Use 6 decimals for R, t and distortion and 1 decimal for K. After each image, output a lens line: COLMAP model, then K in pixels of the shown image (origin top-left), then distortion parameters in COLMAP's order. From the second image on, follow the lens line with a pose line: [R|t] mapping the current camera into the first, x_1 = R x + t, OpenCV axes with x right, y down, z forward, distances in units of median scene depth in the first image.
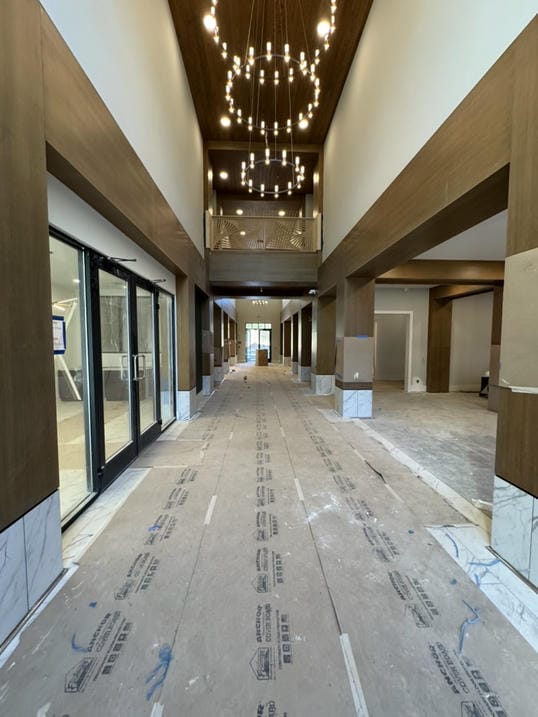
lens RADIAL K [[284.1, 0, 266.0], [0, 284.1, 355.6], [0, 0, 1]] dist [0.001200, -0.000078]
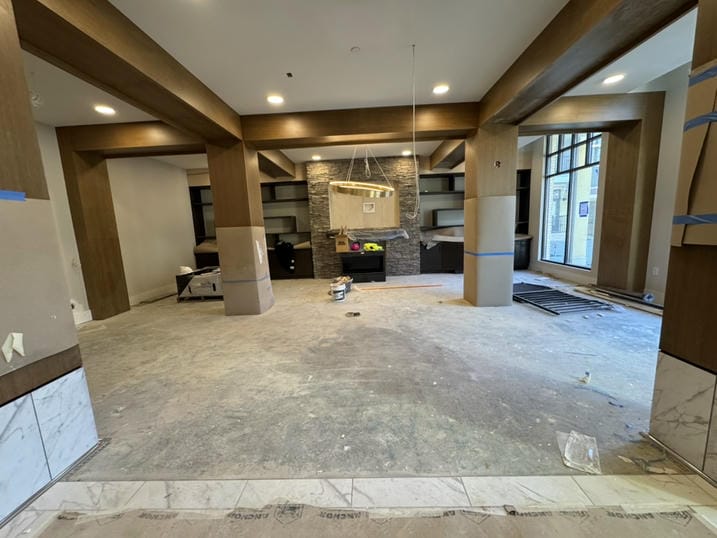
lens RADIAL K [[284.1, 0, 358.3], [0, 284.1, 264.2], [0, 0, 1]] dist [0.001200, -0.000078]
pose [[0.055585, -0.136073, 0.989138, 0.111775], [0.090241, 0.987300, 0.130749, -0.012111], [-0.994368, 0.081993, 0.067159, 0.854706]]
